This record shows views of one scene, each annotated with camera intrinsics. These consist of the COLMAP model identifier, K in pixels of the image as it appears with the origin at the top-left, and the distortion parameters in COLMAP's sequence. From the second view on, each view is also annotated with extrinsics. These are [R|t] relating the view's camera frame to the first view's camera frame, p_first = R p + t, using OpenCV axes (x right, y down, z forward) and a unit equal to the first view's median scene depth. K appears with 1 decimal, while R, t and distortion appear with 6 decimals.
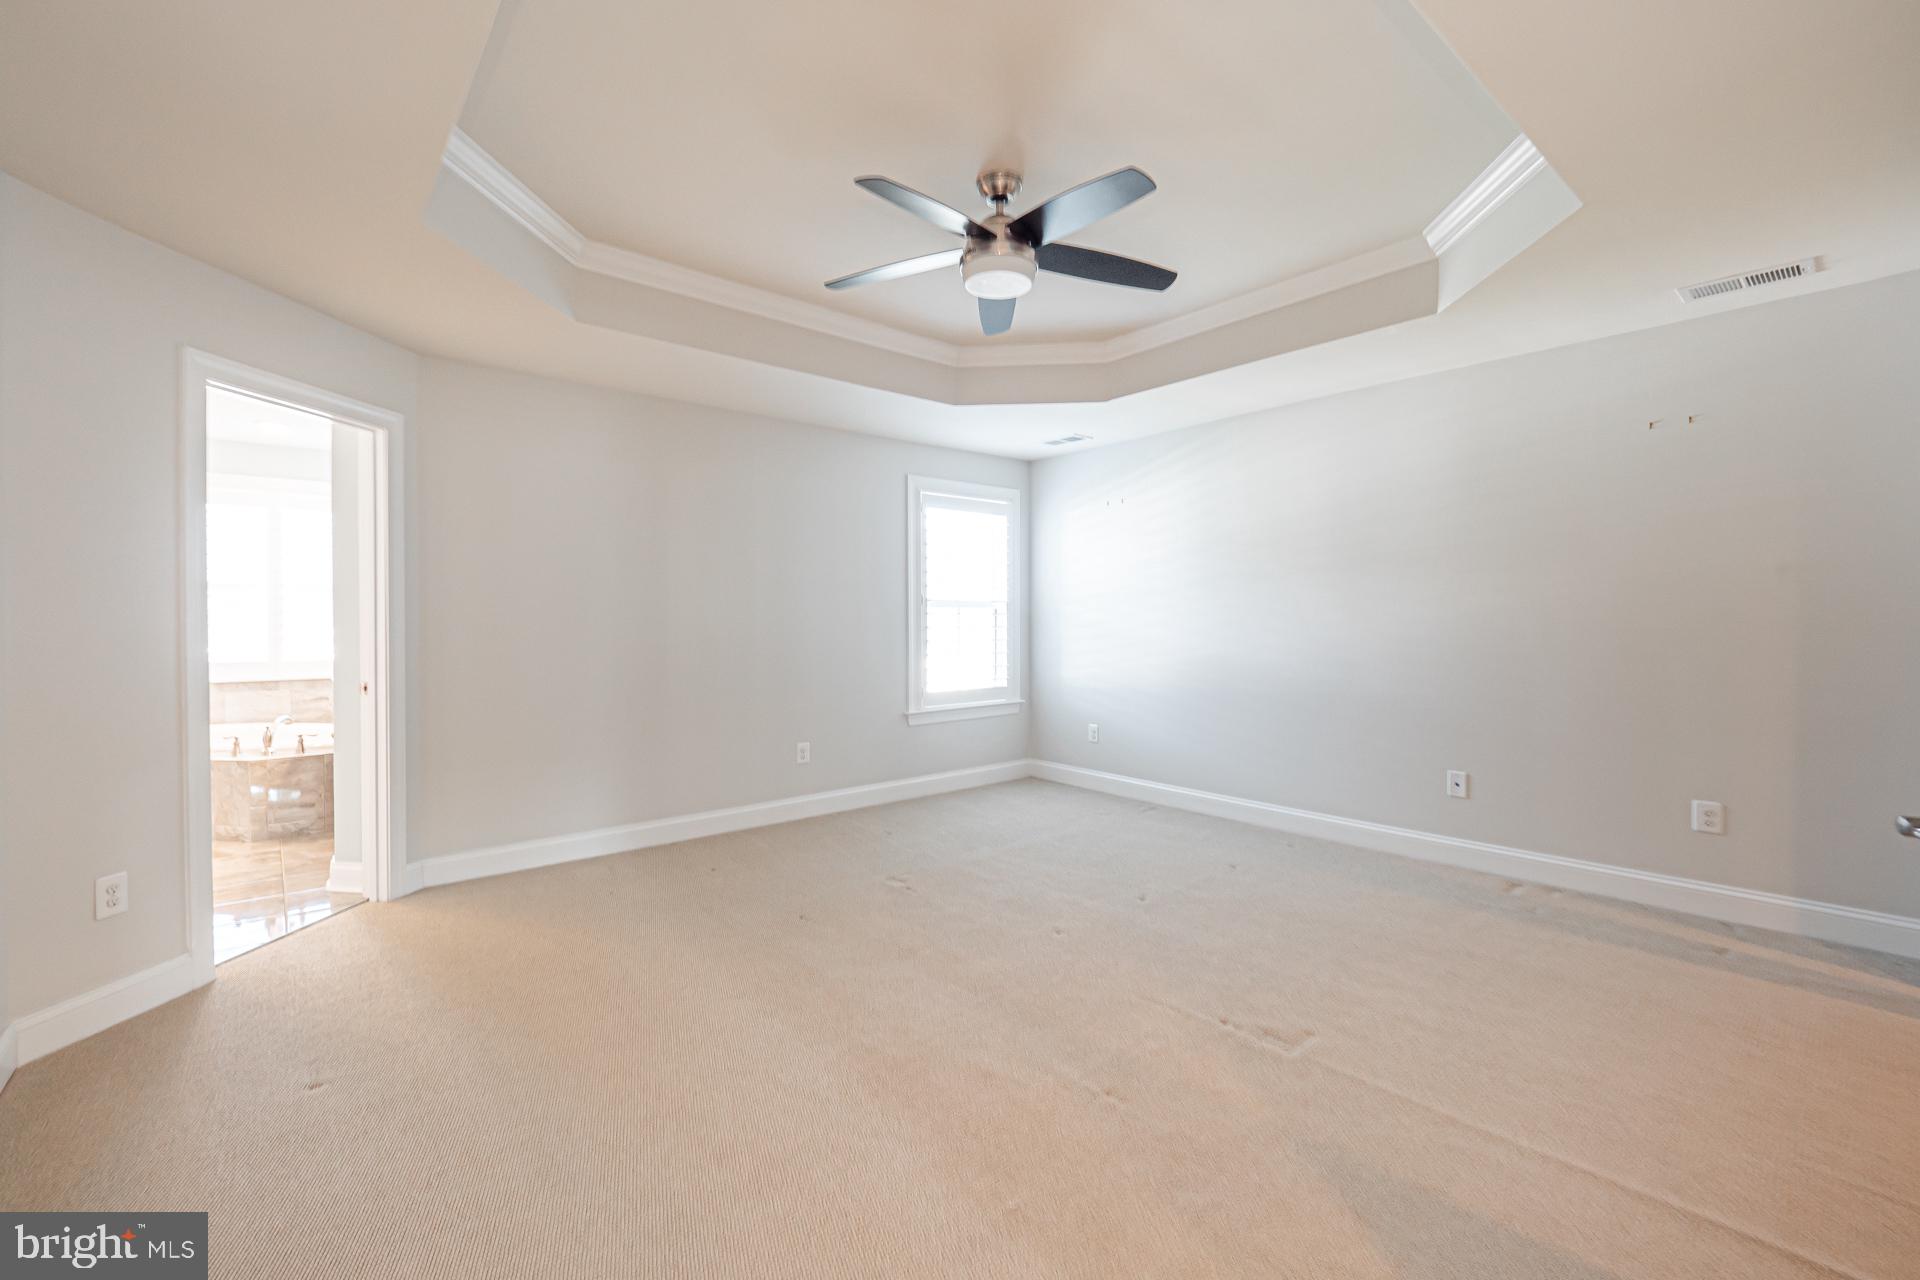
lens RADIAL K [[817.3, 0, 971.4], [0, 817.3, 628.3], [0, 0, 1]] dist [0.011569, -0.004968]
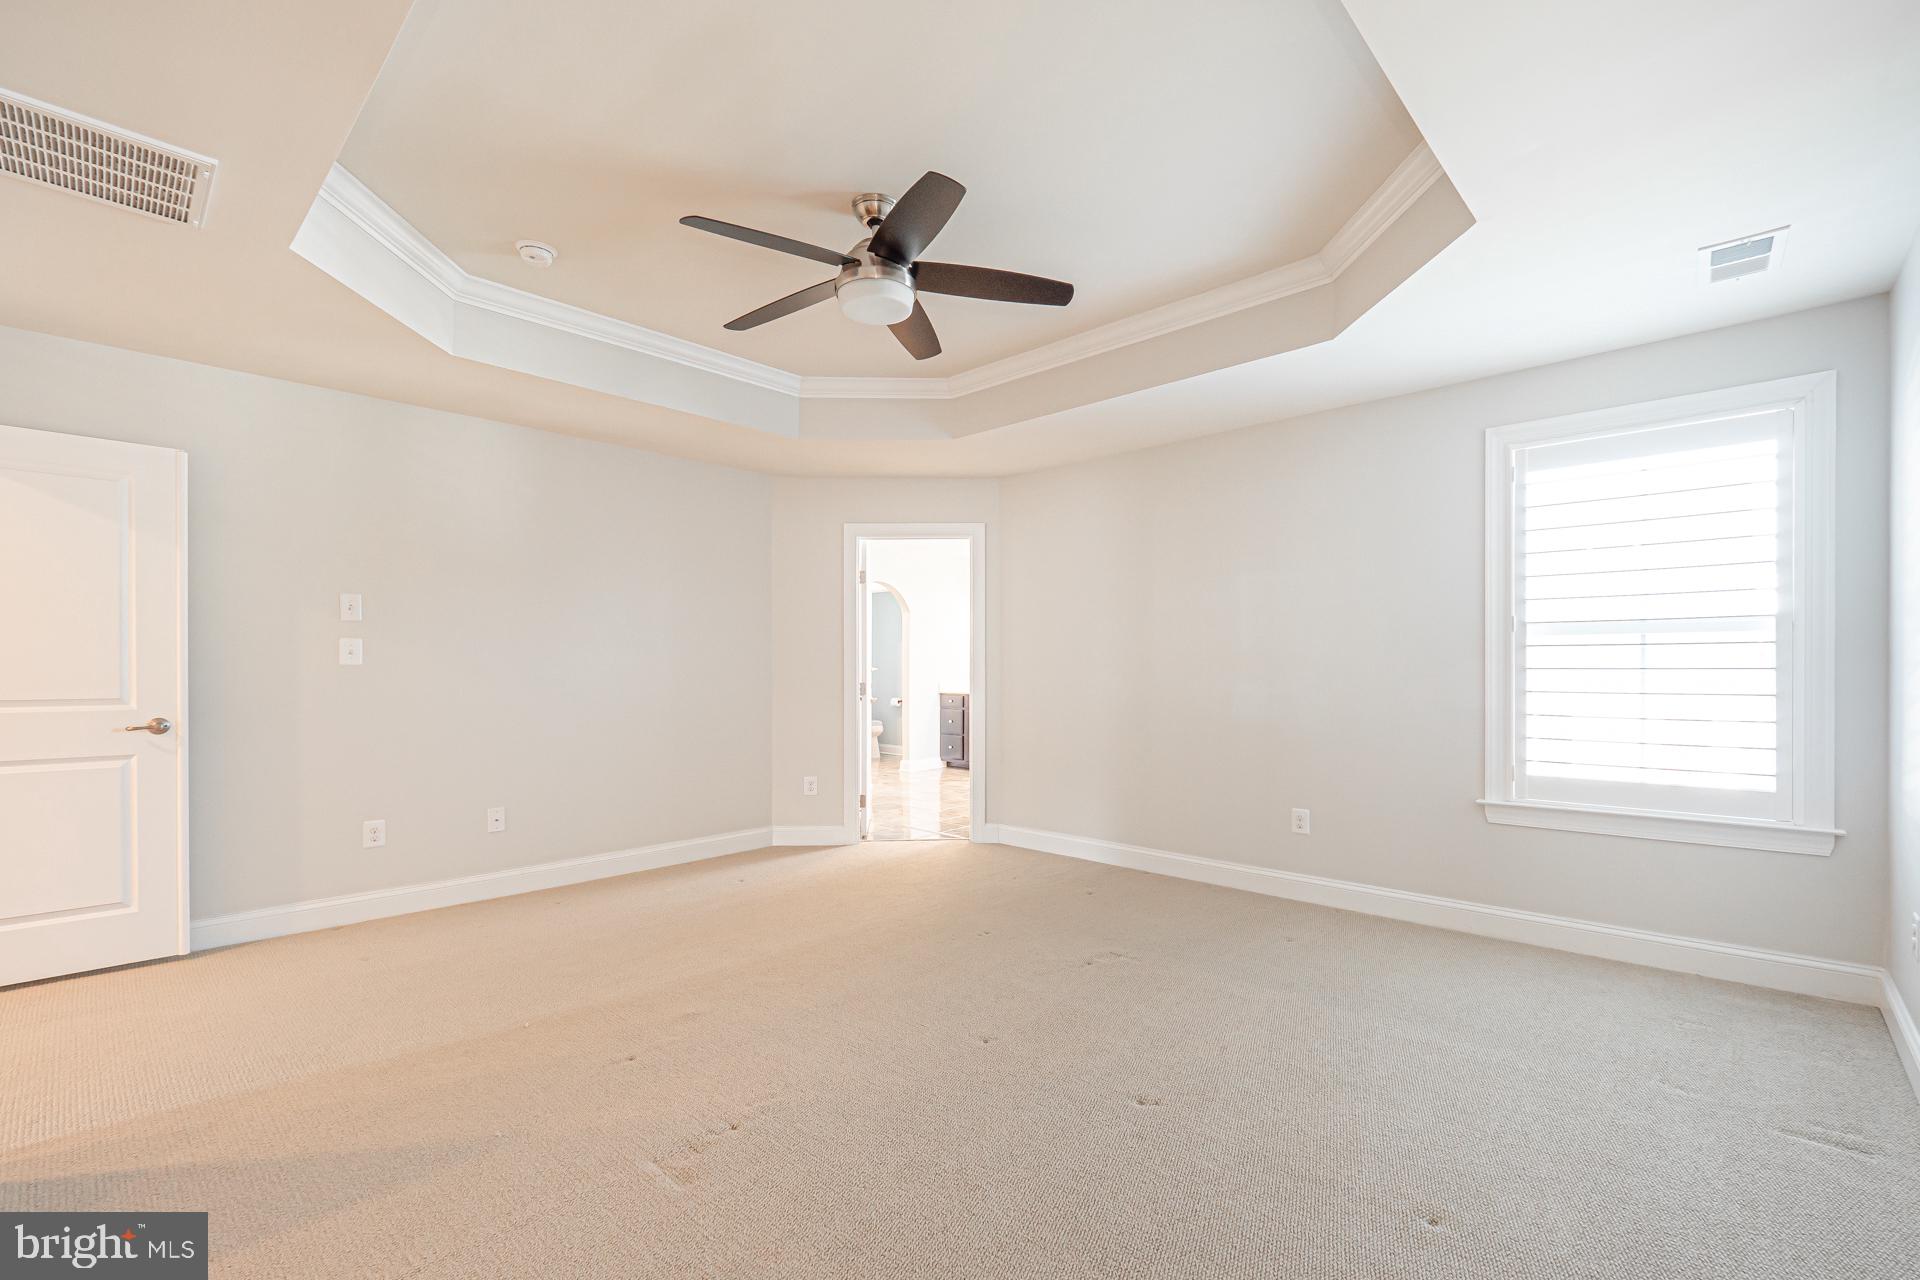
lens RADIAL K [[817.3, 0, 936.9], [0, 817.3, 671.6], [0, 0, 1]] dist [0.011569, -0.004968]
pose [[0.096566, 0.007575, -0.995298, 0.546318], [-0.008740, 0.999939, 0.006762, 0.001124], [0.995288, 0.008046, 0.096627, 0.533416]]
